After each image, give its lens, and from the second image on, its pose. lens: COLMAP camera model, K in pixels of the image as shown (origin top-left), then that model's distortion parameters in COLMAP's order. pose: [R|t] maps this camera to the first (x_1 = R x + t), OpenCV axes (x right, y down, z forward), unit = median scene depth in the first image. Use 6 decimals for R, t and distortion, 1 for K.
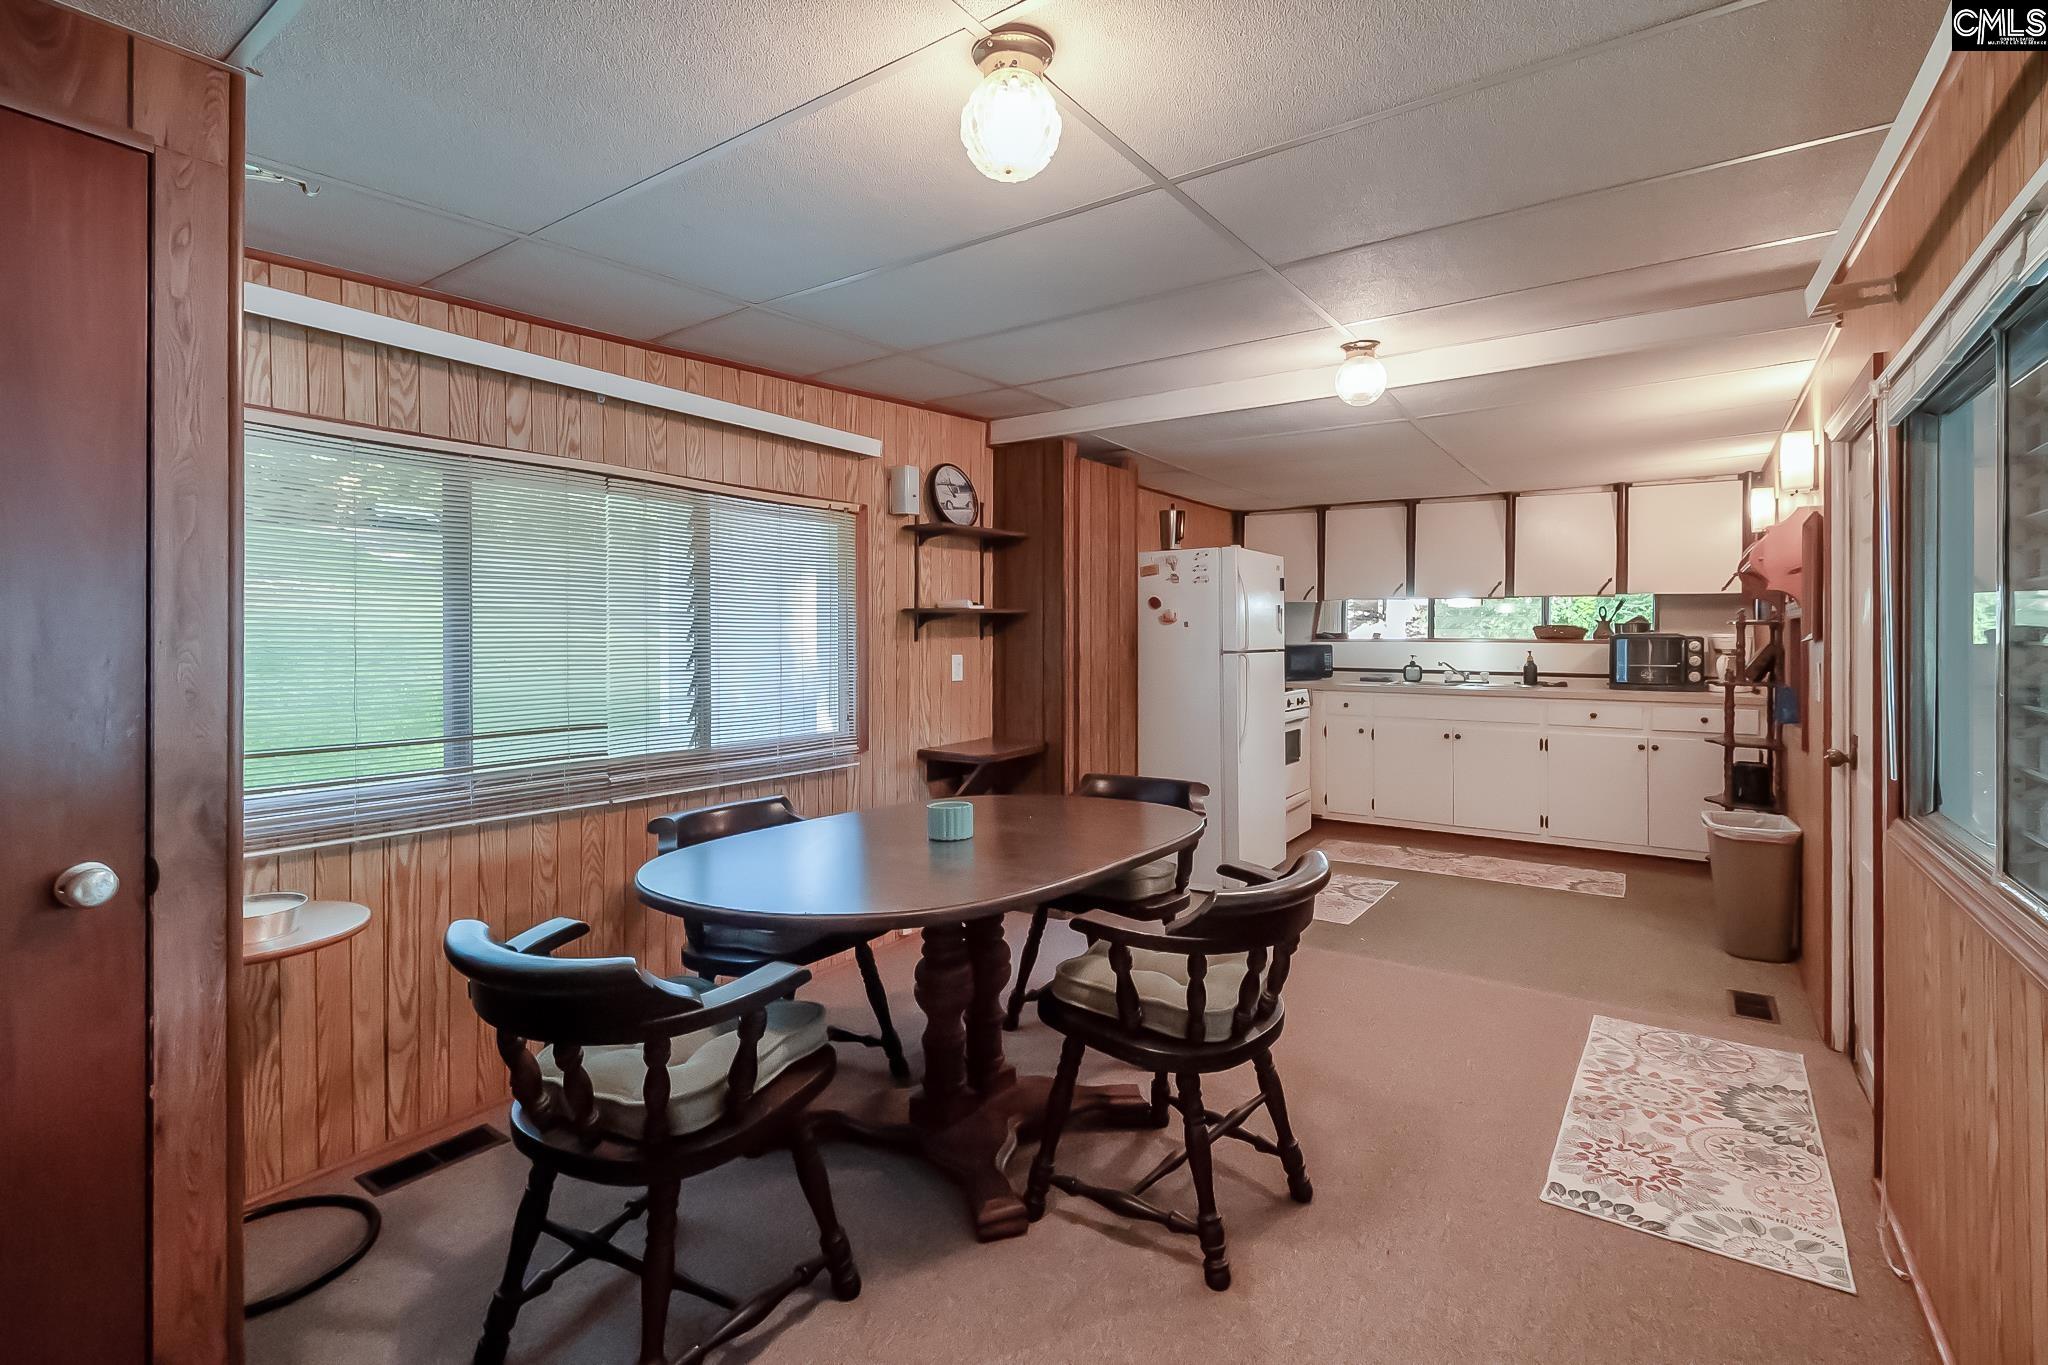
lens RADIAL K [[964.1, 0, 1022.8], [0, 964.1, 617.8], [0, 0, 1]] dist [0.017029, -0.010319]
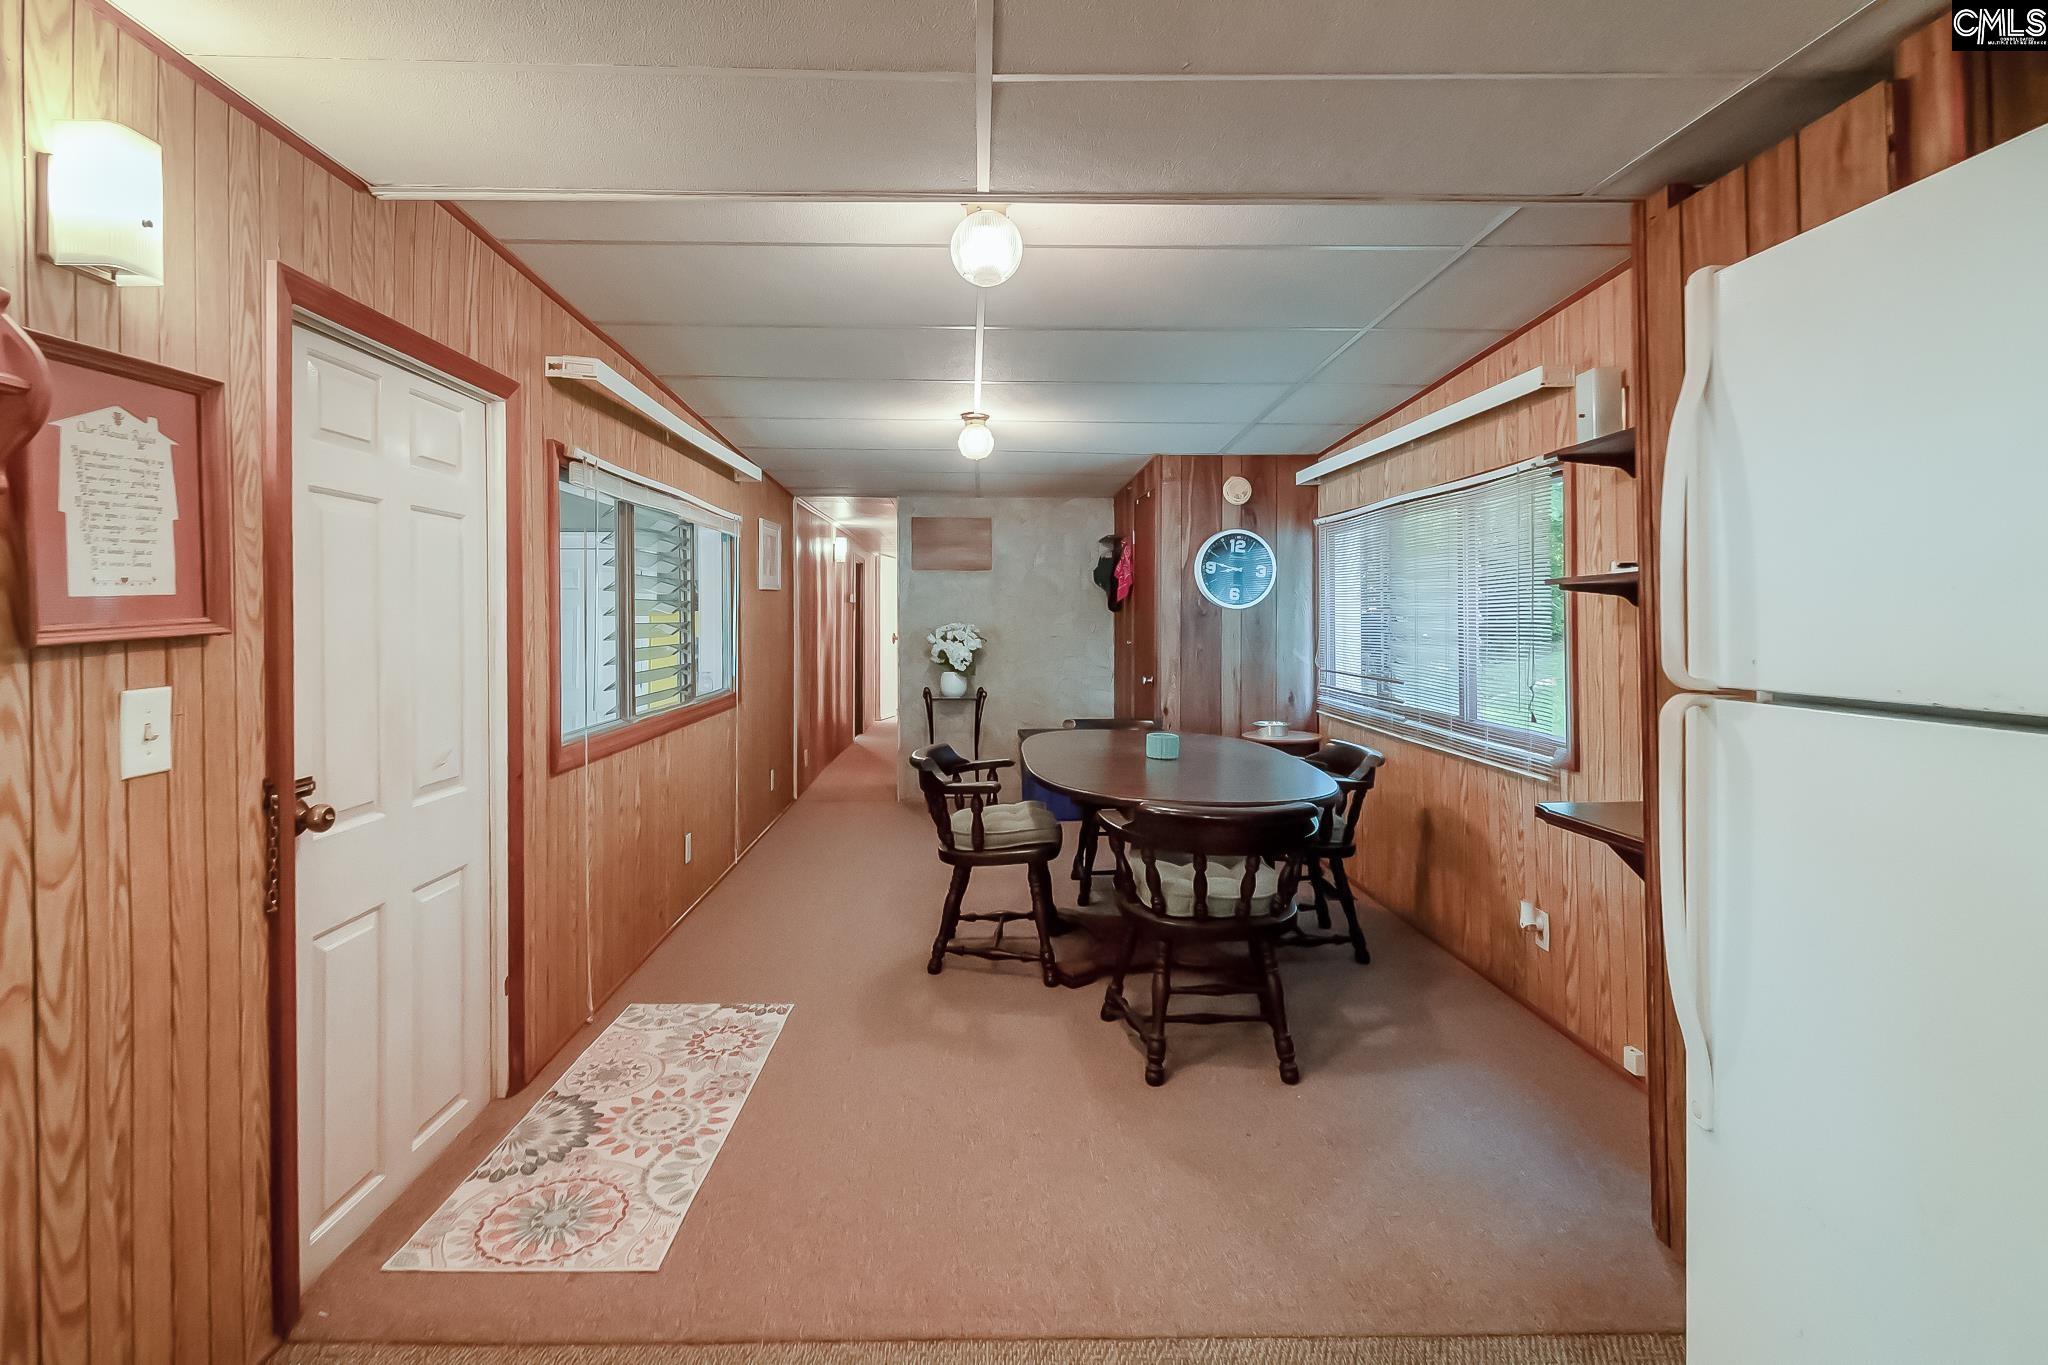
lens RADIAL K [[944.1, 0, 978.6], [0, 944.1, 616.0], [0, 0, 1]] dist [0.004133, -0.003880]
pose [[-0.824967, 0.002625, -0.565176, 0.595604], [0.013626, 0.999791, -0.015246, 0.019595], [0.565017, -0.020279, -0.824830, 1.261938]]
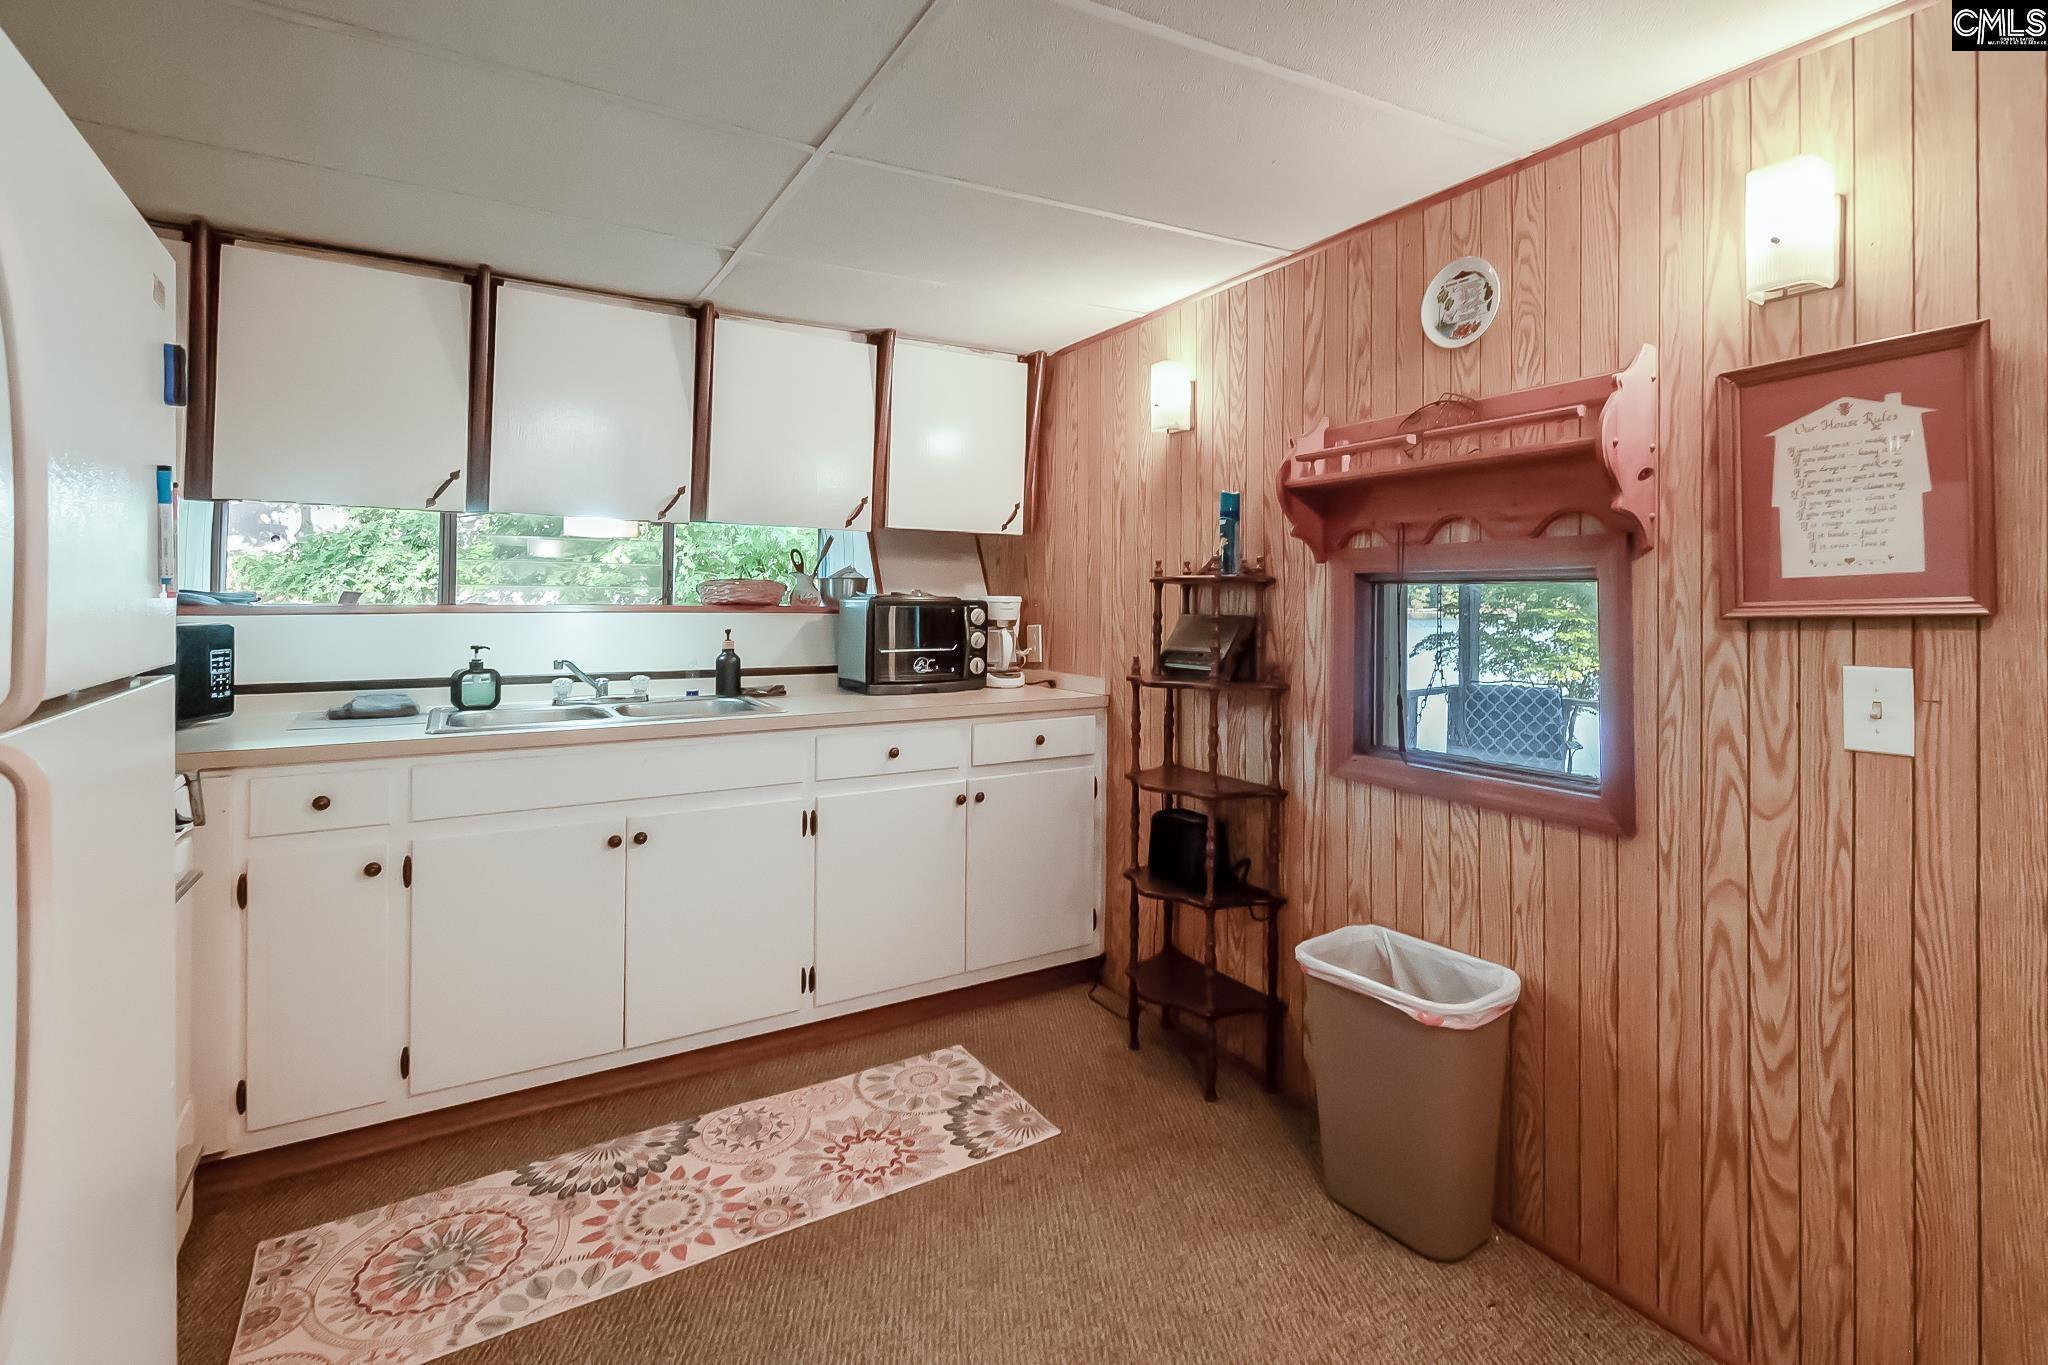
lens RADIAL K [[957.0, 0, 1023.1], [0, 957.0, 586.9], [0, 0, 1]] dist [0.001065, -0.000398]
pose [[0.421176, 0.008992, 0.906934, 0.192913], [-0.019522, 0.999809, -0.000847, 0.013681], [-0.906769, -0.017348, 0.421271, 0.935592]]
